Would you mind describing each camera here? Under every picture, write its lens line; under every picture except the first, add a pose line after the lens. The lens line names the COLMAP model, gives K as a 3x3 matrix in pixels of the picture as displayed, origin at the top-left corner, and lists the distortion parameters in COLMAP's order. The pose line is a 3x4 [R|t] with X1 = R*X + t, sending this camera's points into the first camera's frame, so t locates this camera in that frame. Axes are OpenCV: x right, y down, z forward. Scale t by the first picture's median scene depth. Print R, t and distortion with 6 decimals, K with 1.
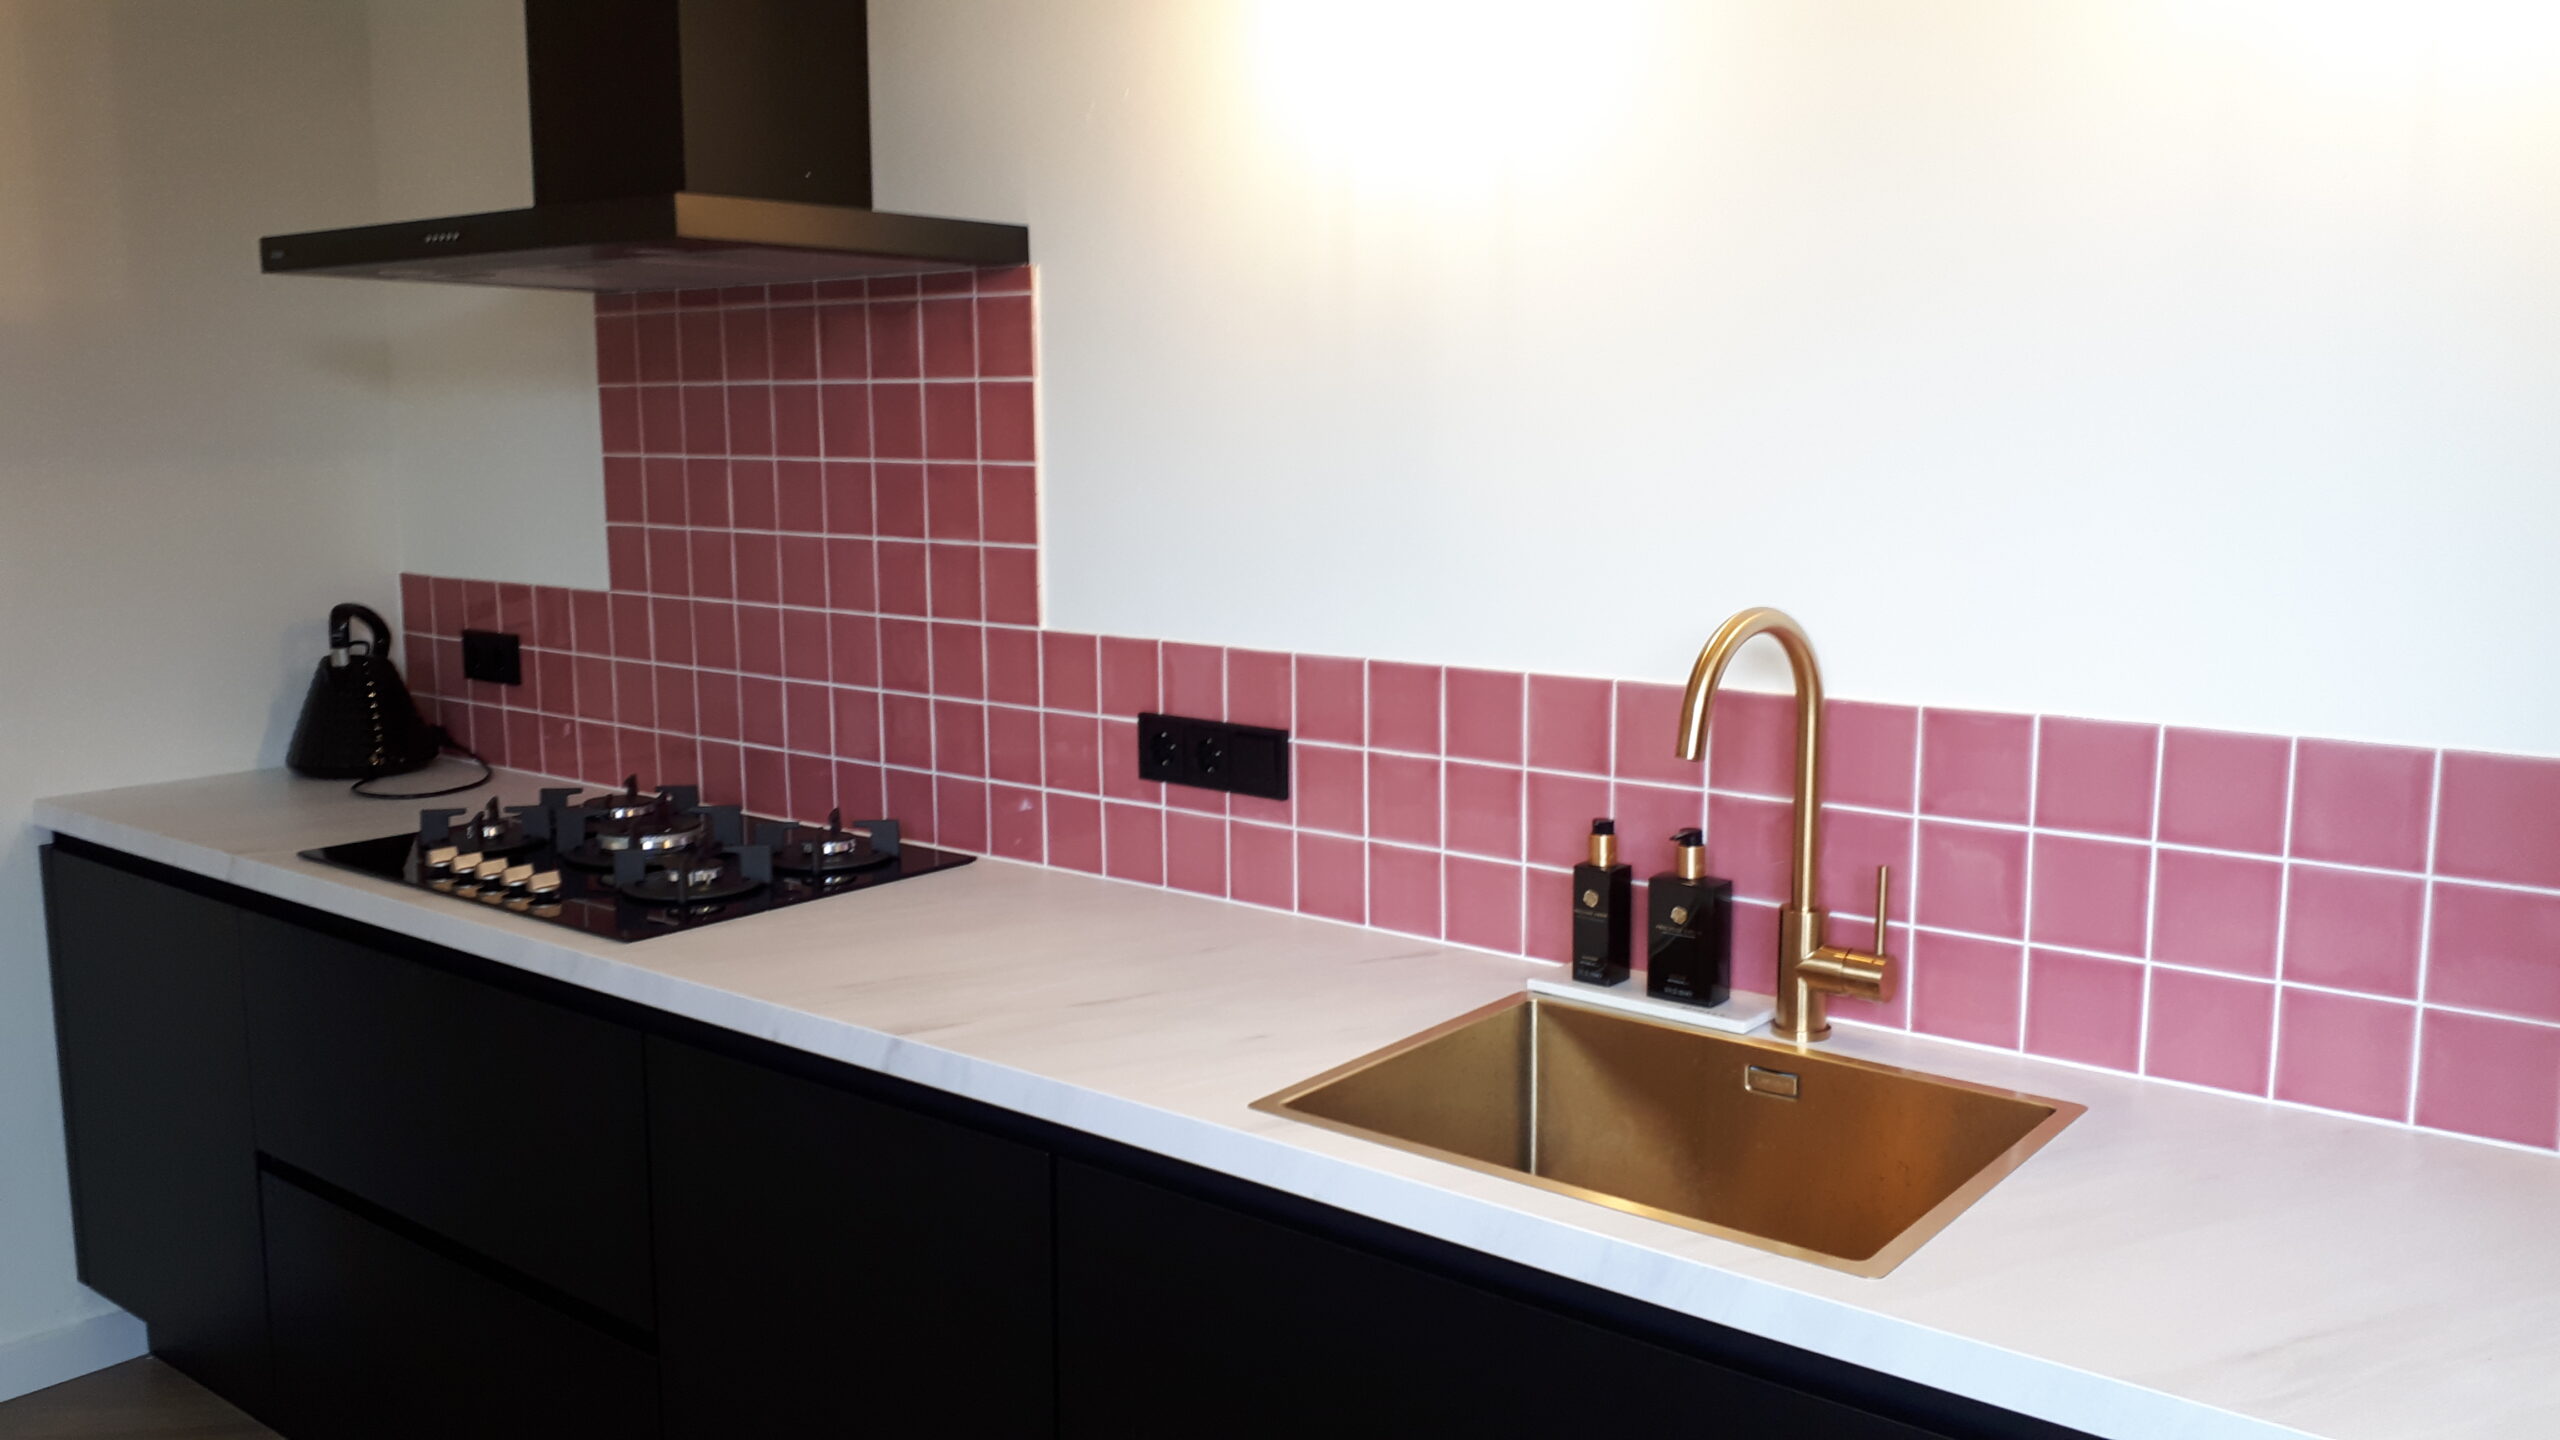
lens RADIAL K [[2018.8, 0, 1381.6], [0, 2018.8, 725.2], [0, 0, 1]] dist [0.143766, -0.242384]
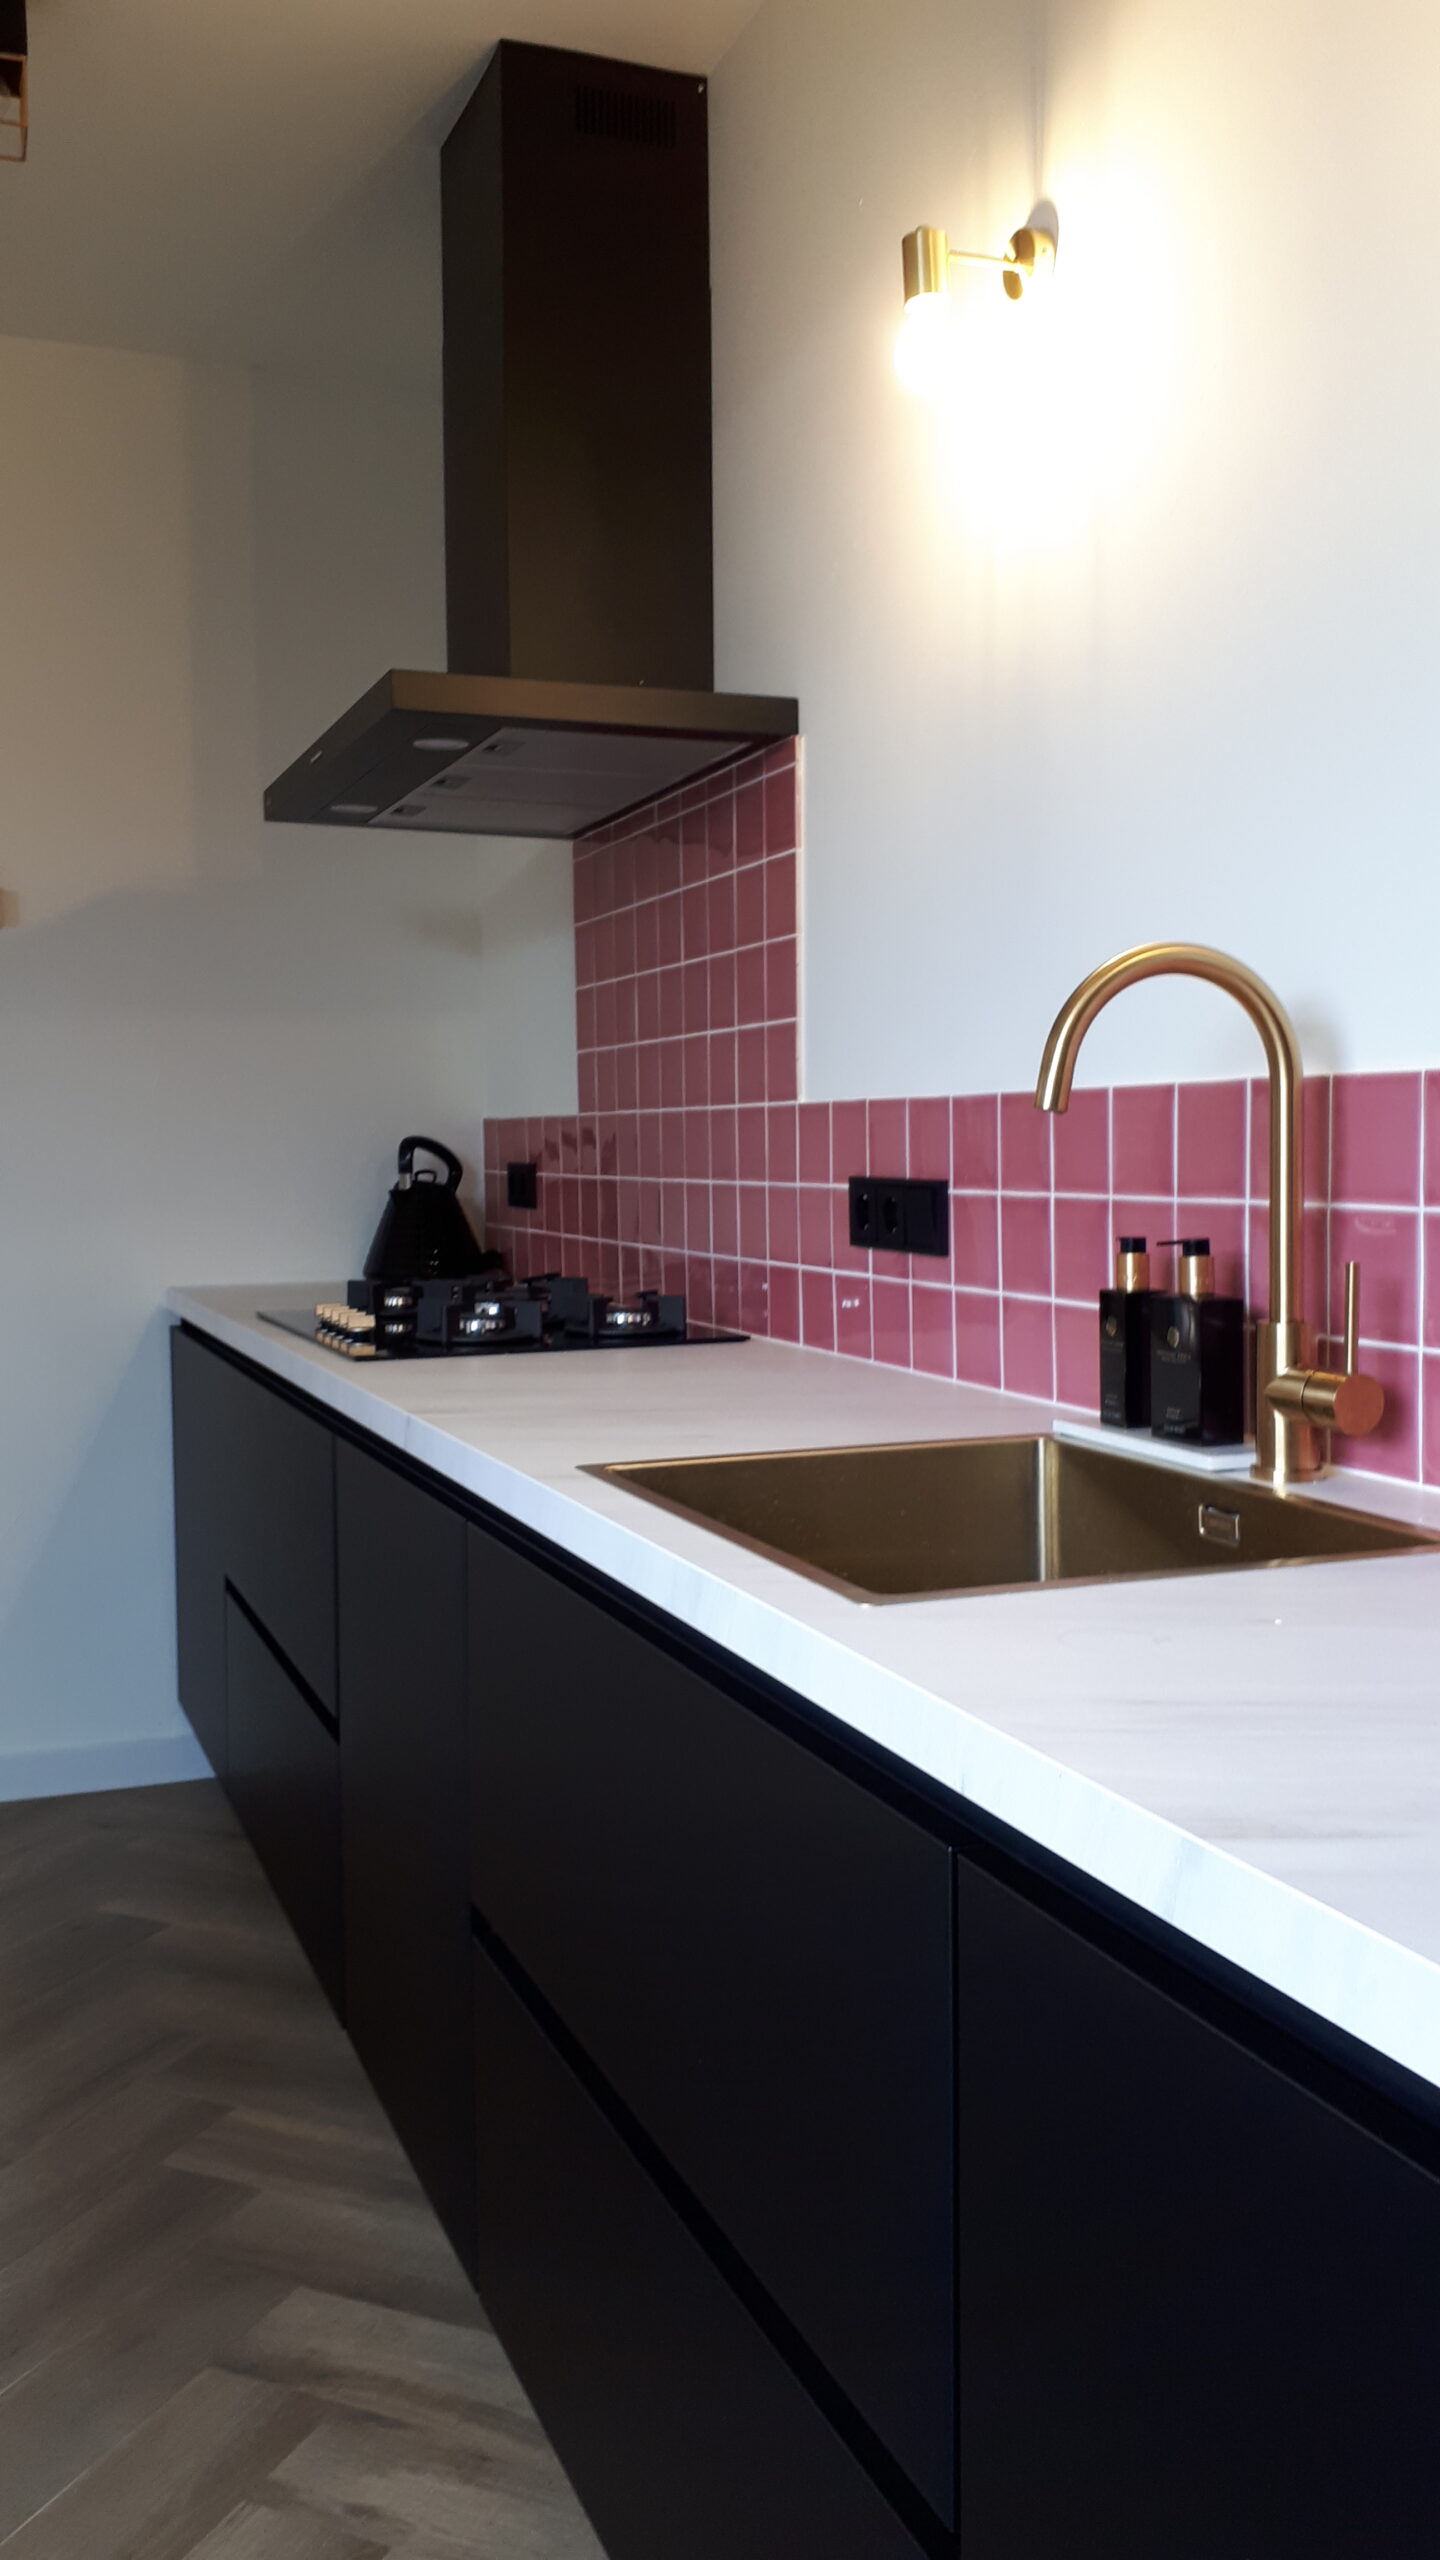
lens RADIAL K [[2098.6, 0, 735.8], [0, 2098.6, 1270.9], [0, 0, 1]] dist [0.143056, -0.278836]
pose [[0.855900, 0.018707, -0.516802, 0.350727], [-0.058238, 0.996475, -0.060380, 0.102220], [0.513851, 0.081776, 0.853973, 0.118714]]
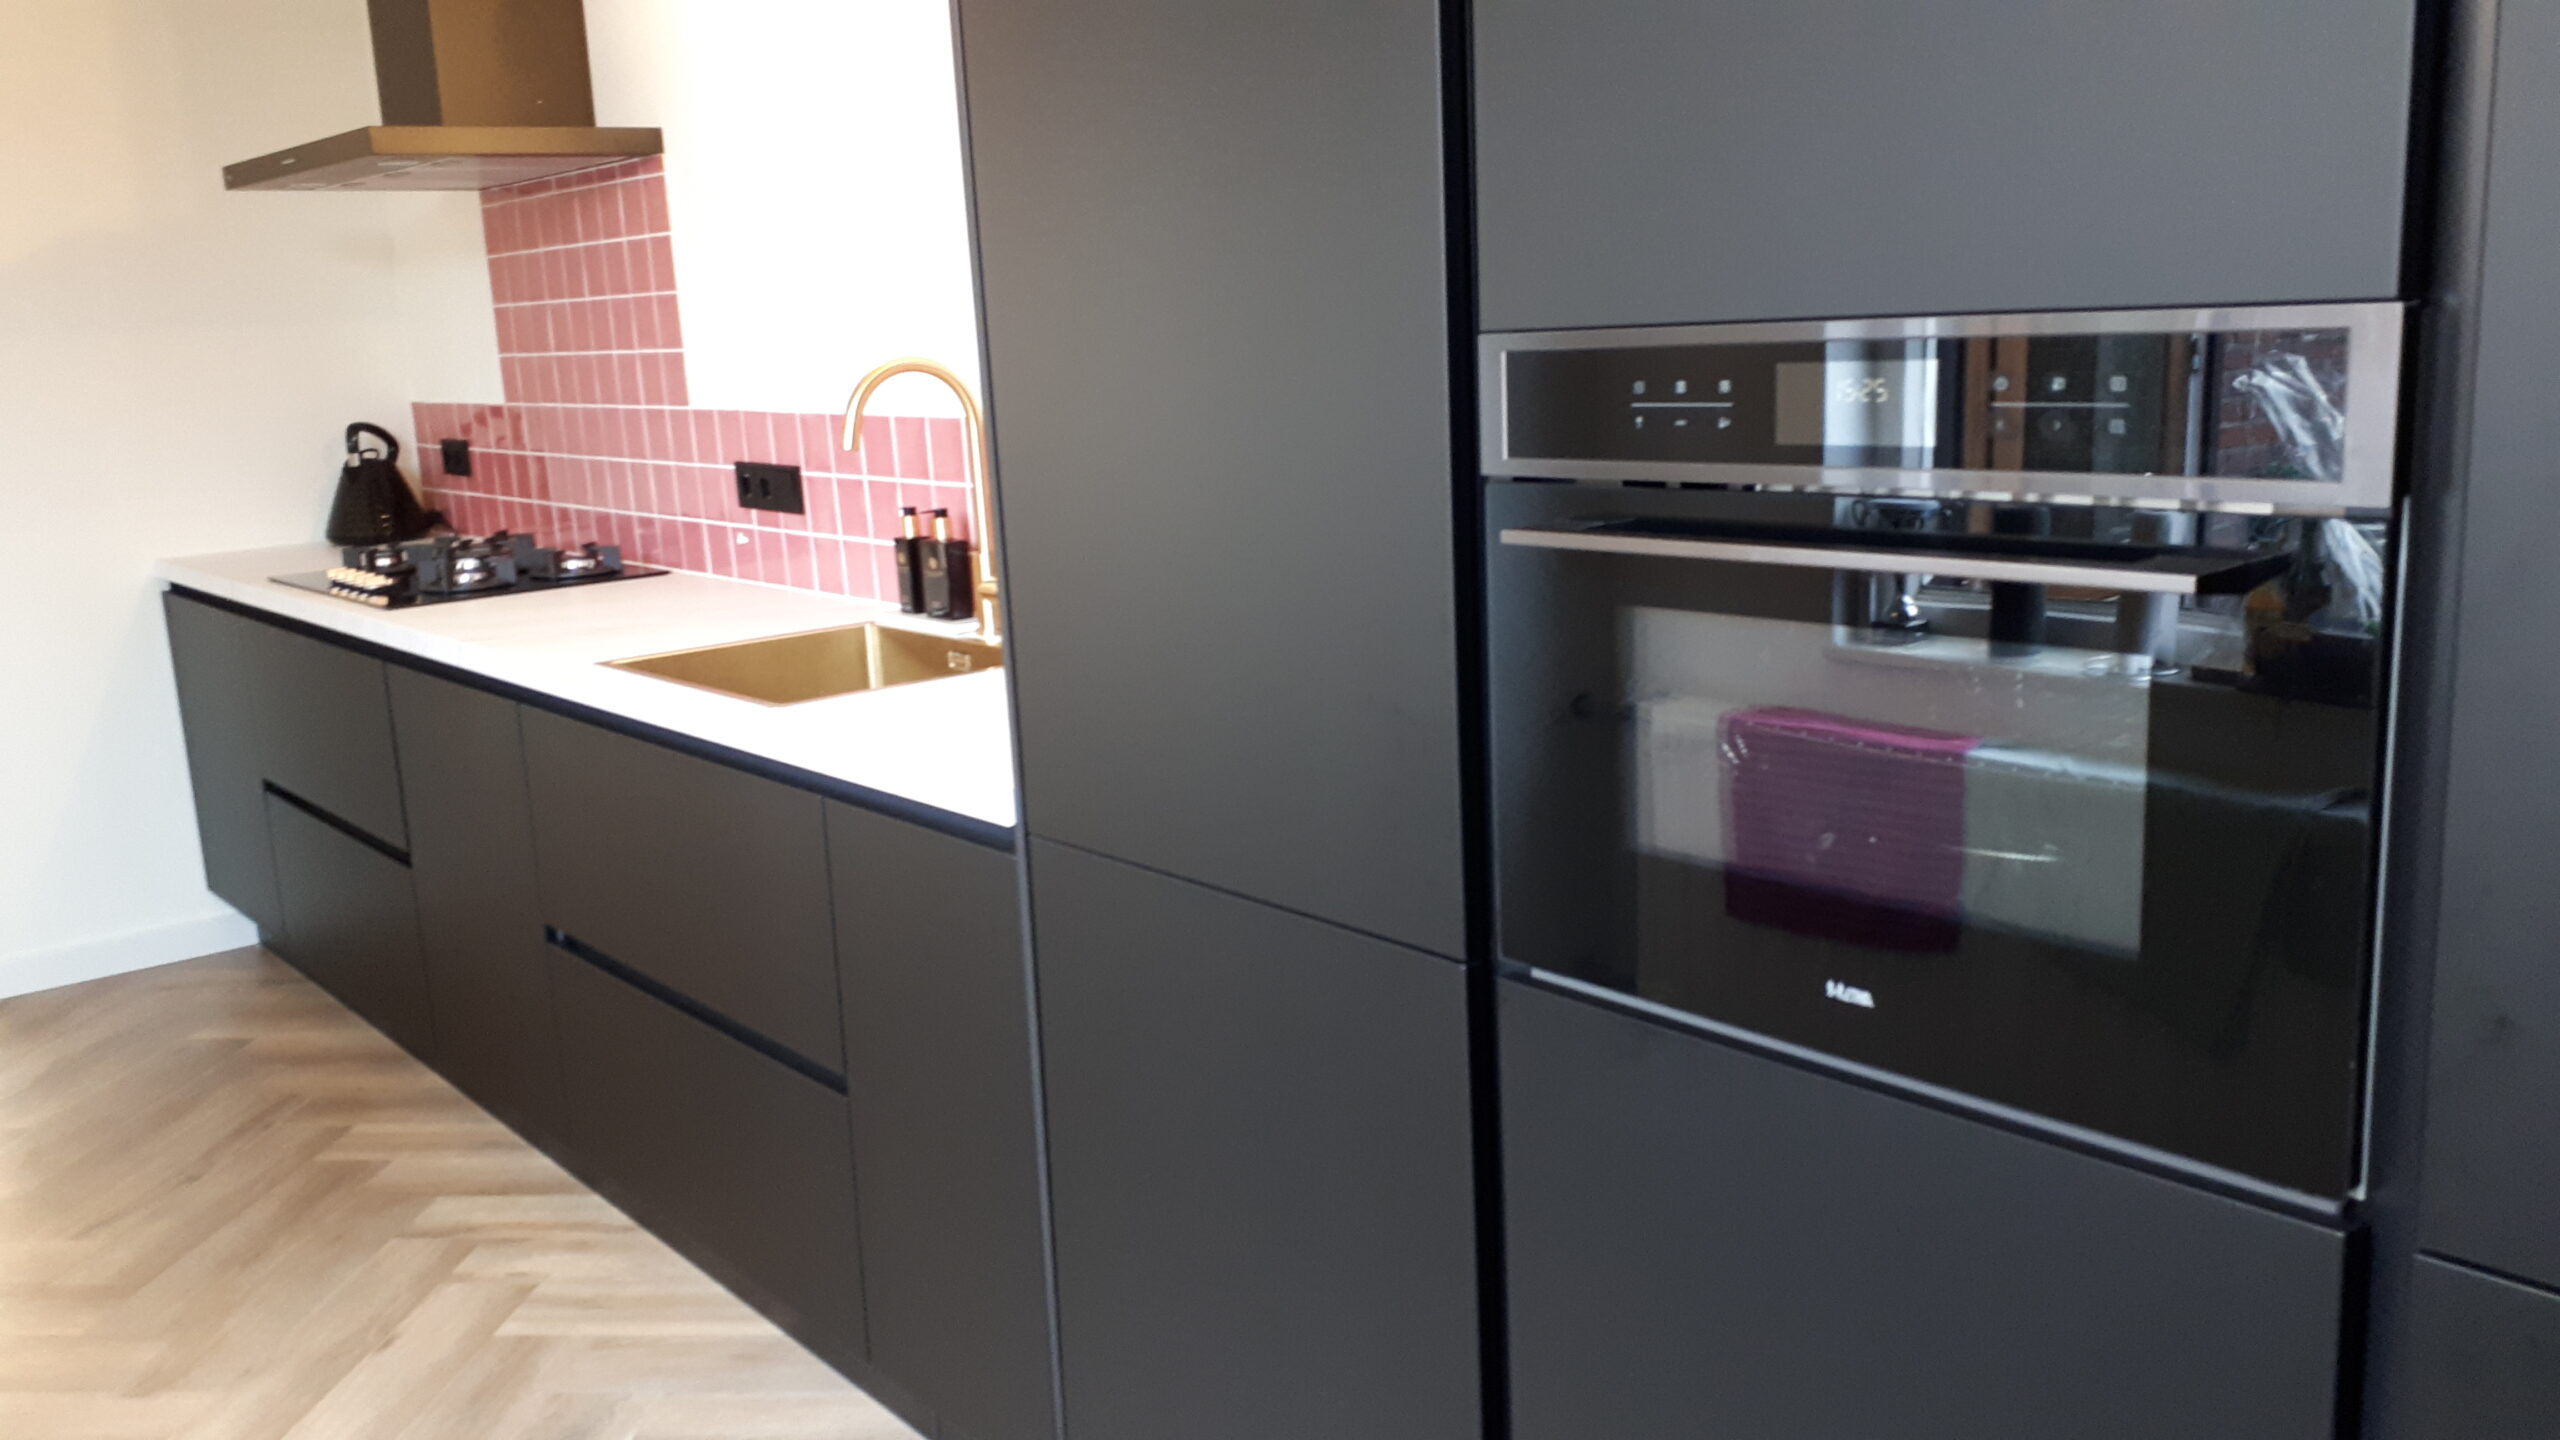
lens RADIAL K [[2098.6, 0, 1280.0], [0, 2098.6, 720.0], [0, 0, 1]] dist [0.143056, -0.278836]
pose [[0.972727, -0.008371, -0.231801, 0.611098], [0.022845, 0.997947, 0.059828, 0.096631], [0.230824, -0.063492, 0.970922, -0.400233]]
